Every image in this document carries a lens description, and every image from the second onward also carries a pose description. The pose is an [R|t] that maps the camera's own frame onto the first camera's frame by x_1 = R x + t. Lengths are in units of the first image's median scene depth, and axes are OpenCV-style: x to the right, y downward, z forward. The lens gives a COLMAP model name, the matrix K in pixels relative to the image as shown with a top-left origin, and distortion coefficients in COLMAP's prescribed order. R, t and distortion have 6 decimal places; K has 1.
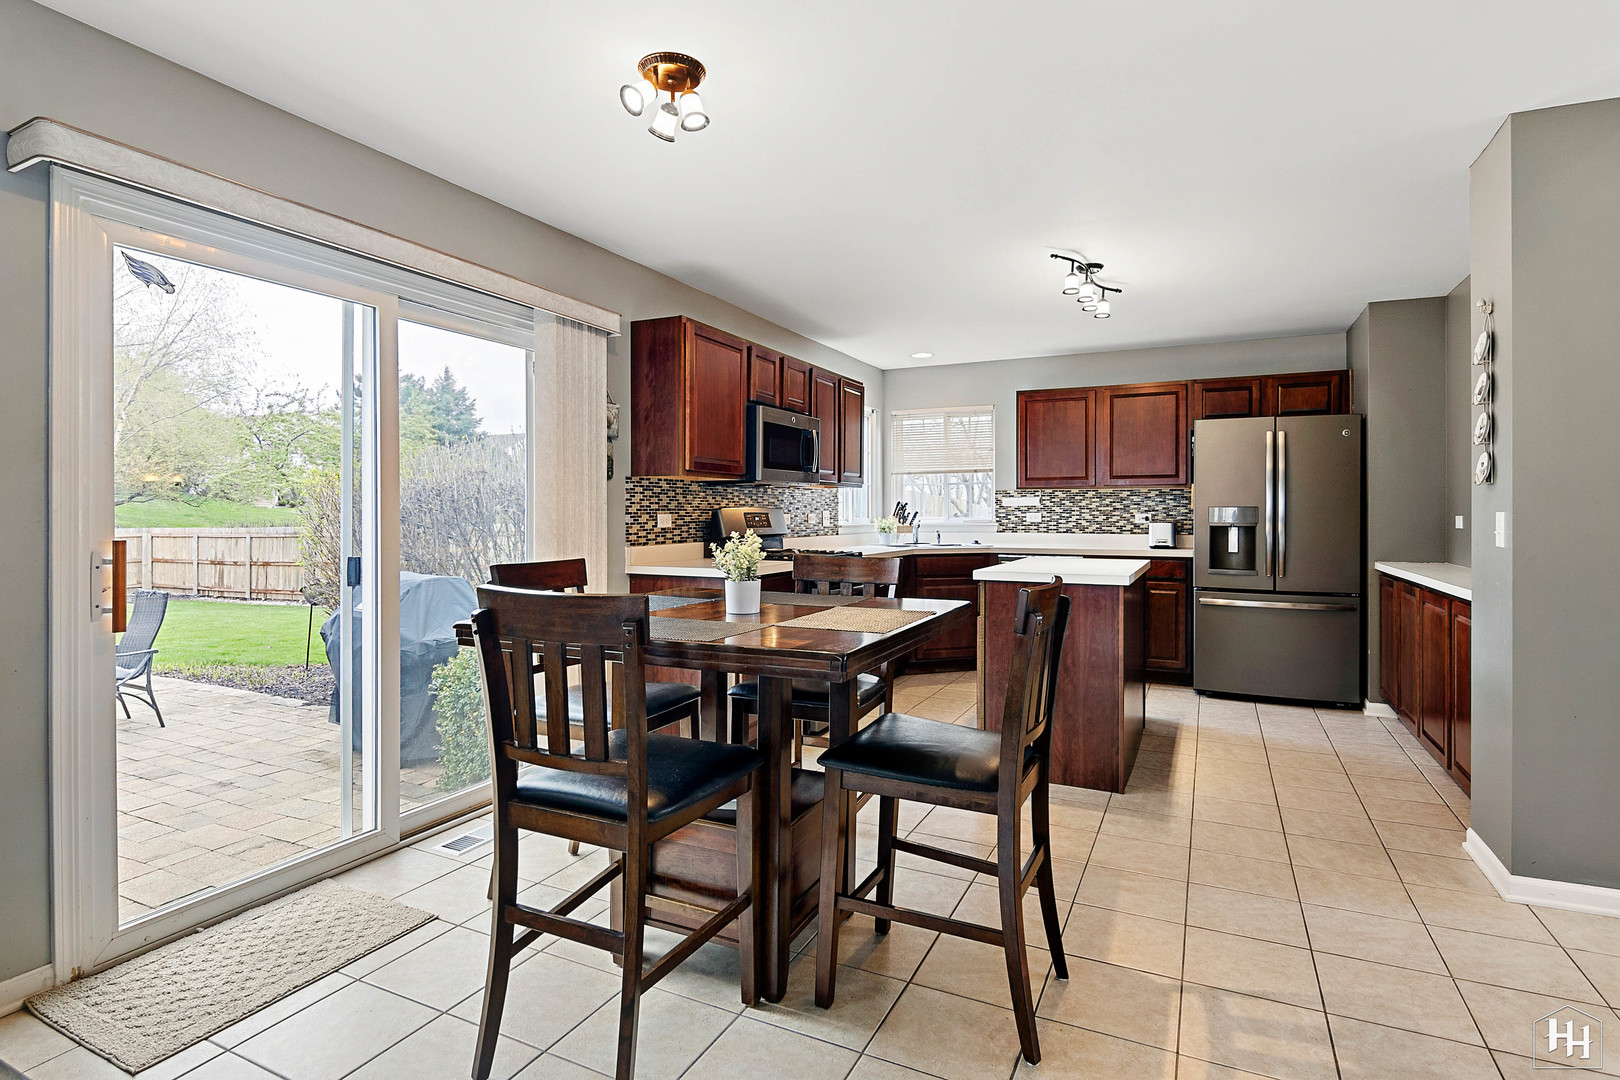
lens RADIAL K [[828.6, 0, 803.0], [0, 828.6, 510.5], [0, 0, 1]] dist [0.000673, -0.000918]
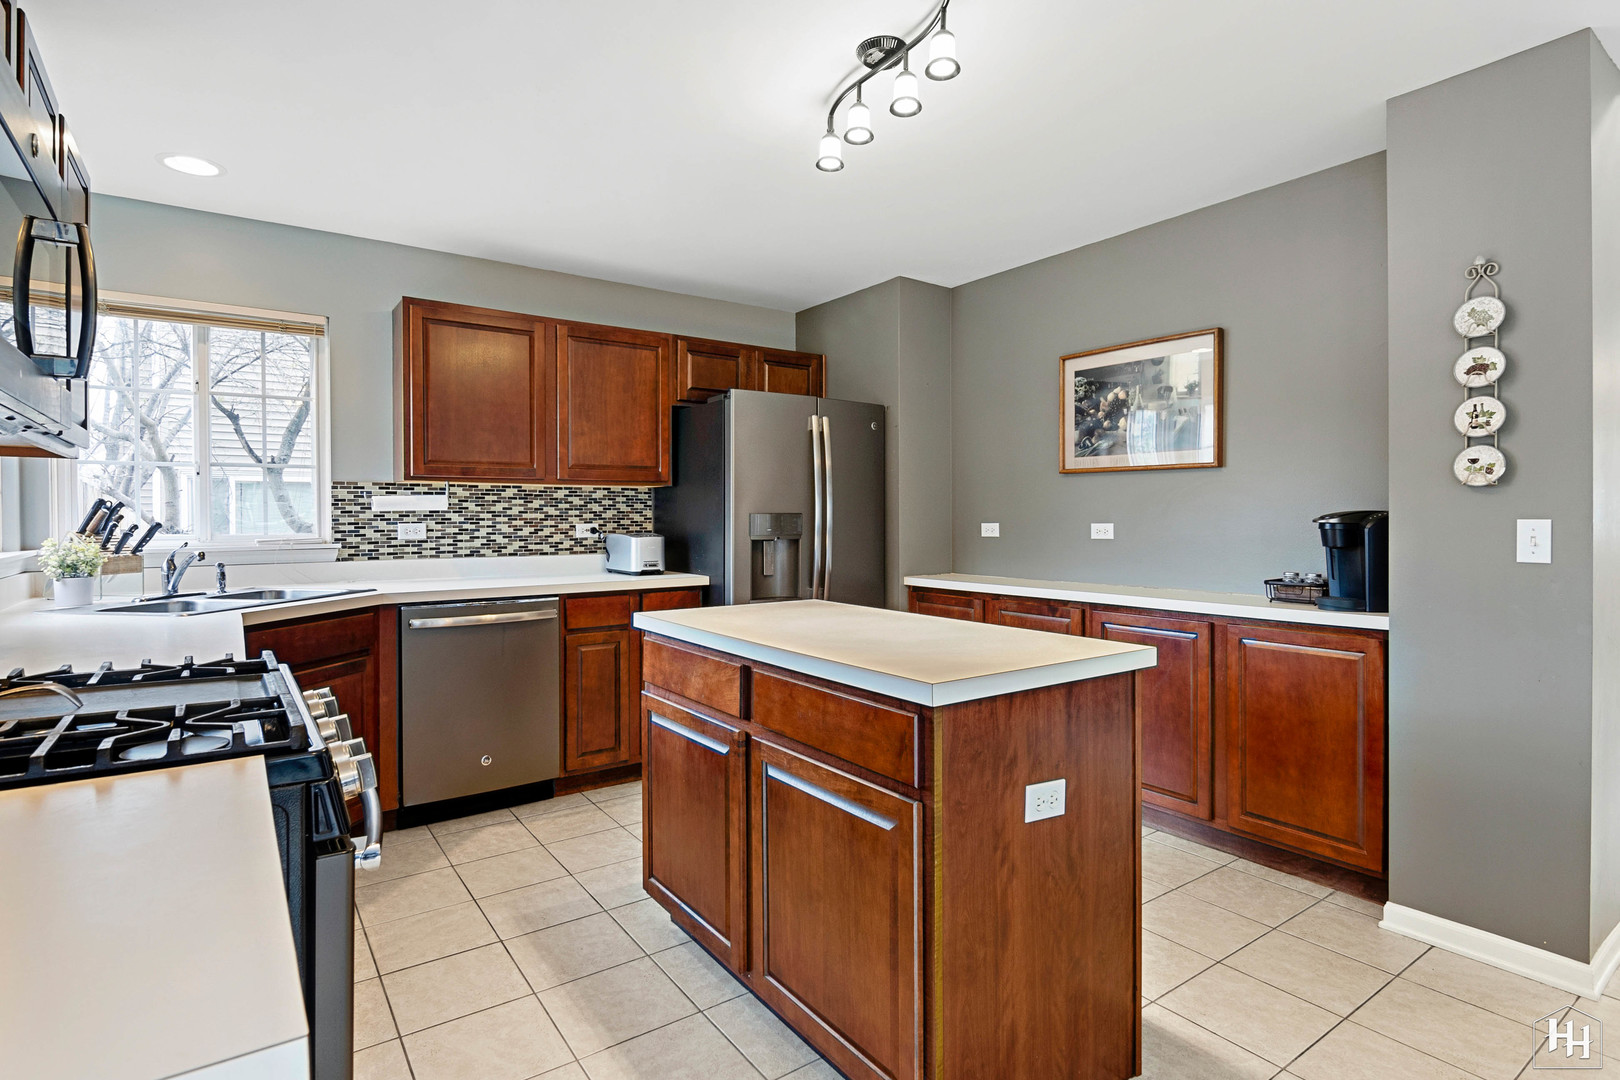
lens RADIAL K [[819.1, 0, 809.1], [0, 819.1, 517.9], [0, 0, 1]] dist [0.001016, -0.006355]
pose [[0.469546, -0.003565, 0.882901, -0.101666], [0.001749, 0.999994, 0.003108, -0.002560], [-0.882906, 0.000085, 0.469550, 0.602104]]
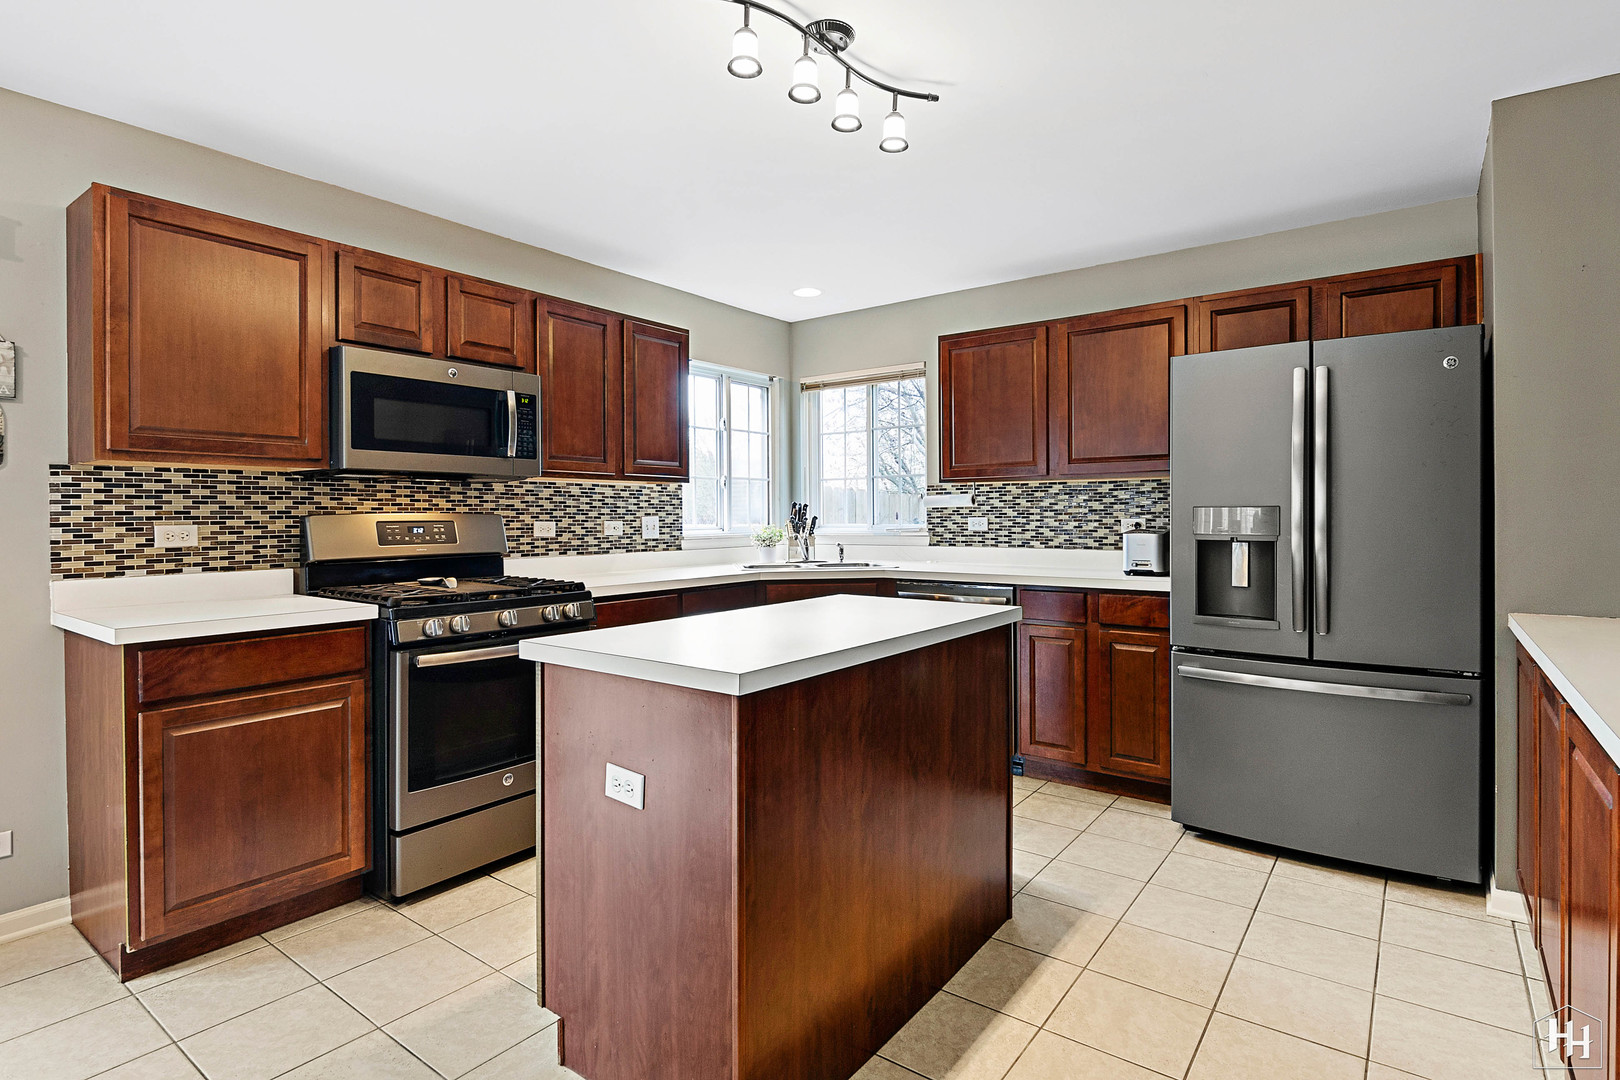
lens RADIAL K [[819.1, 0, 809.1], [0, 819.1, 517.9], [0, 0, 1]] dist [0.001016, -0.006355]
pose [[0.982867, -0.005085, -0.184245, 0.319403], [0.006096, 0.999969, 0.004918, -0.000960], [0.184214, -0.005957, 0.982868, 0.379429]]
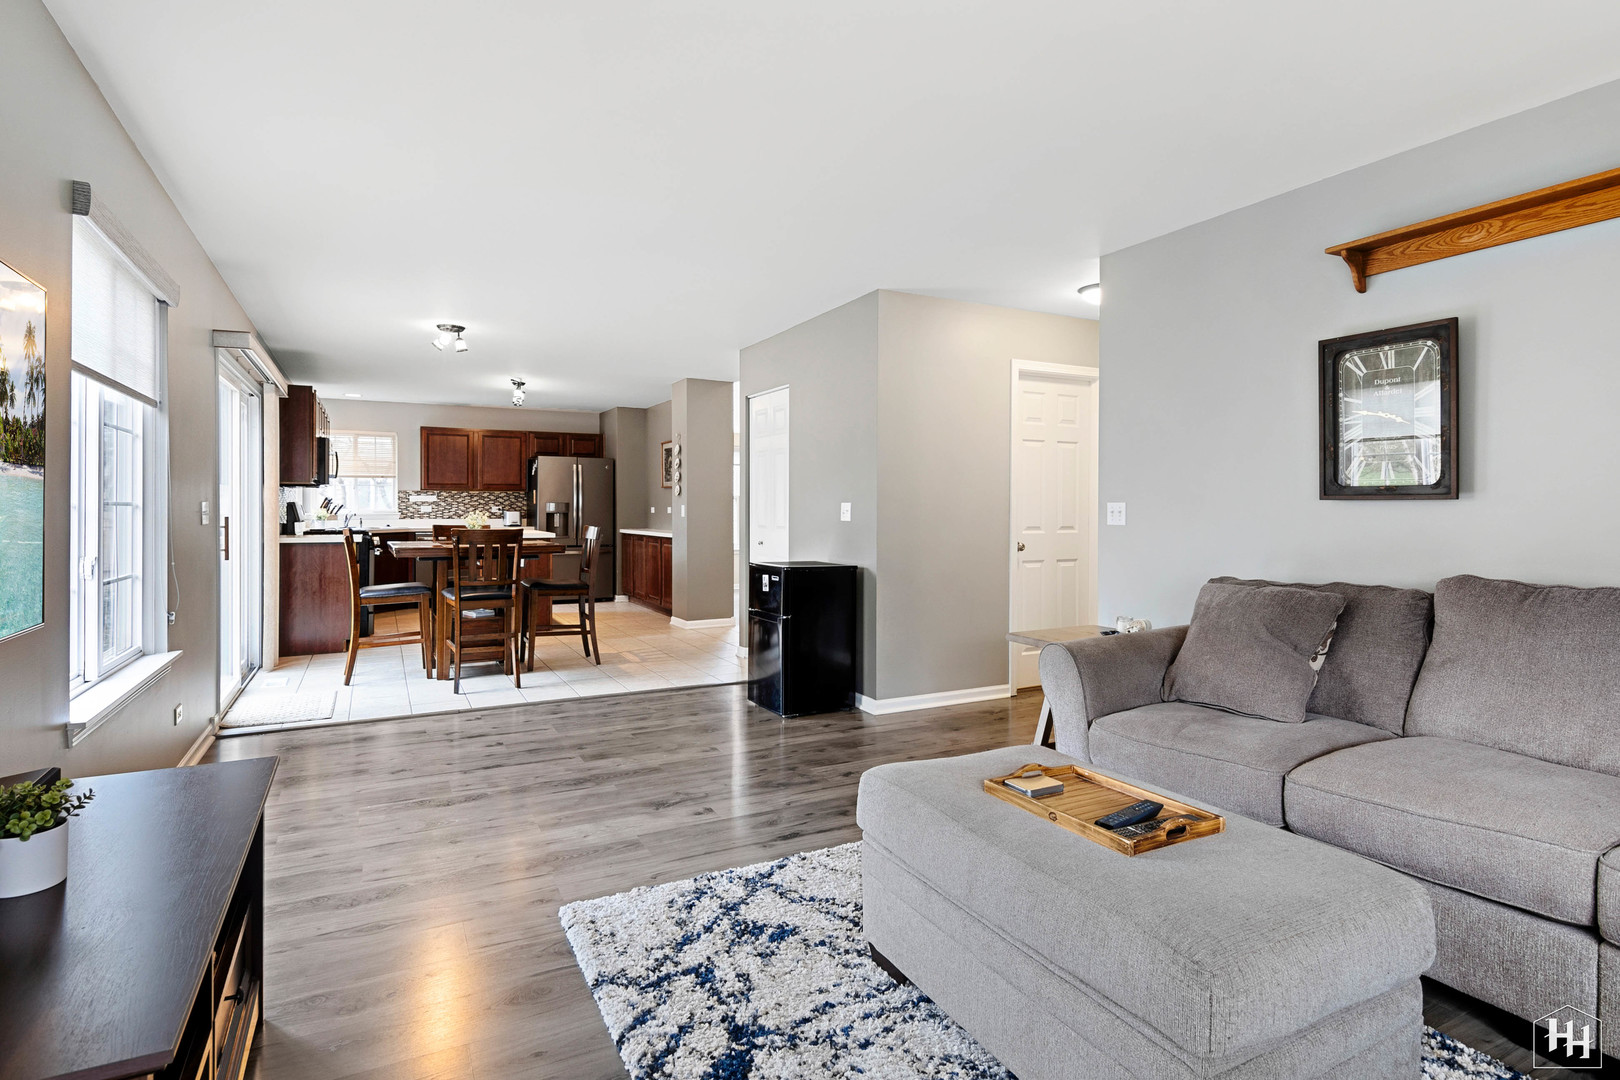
lens RADIAL K [[819.1, 0, 809.1], [0, 819.1, 517.9], [0, 0, 1]] dist [0.001016, -0.006355]
pose [[0.585370, -0.009136, 0.810715, -0.638983], [-0.003323, 0.999901, 0.013668, 0.002338], [-0.810759, -0.010695, 0.585282, -0.547104]]
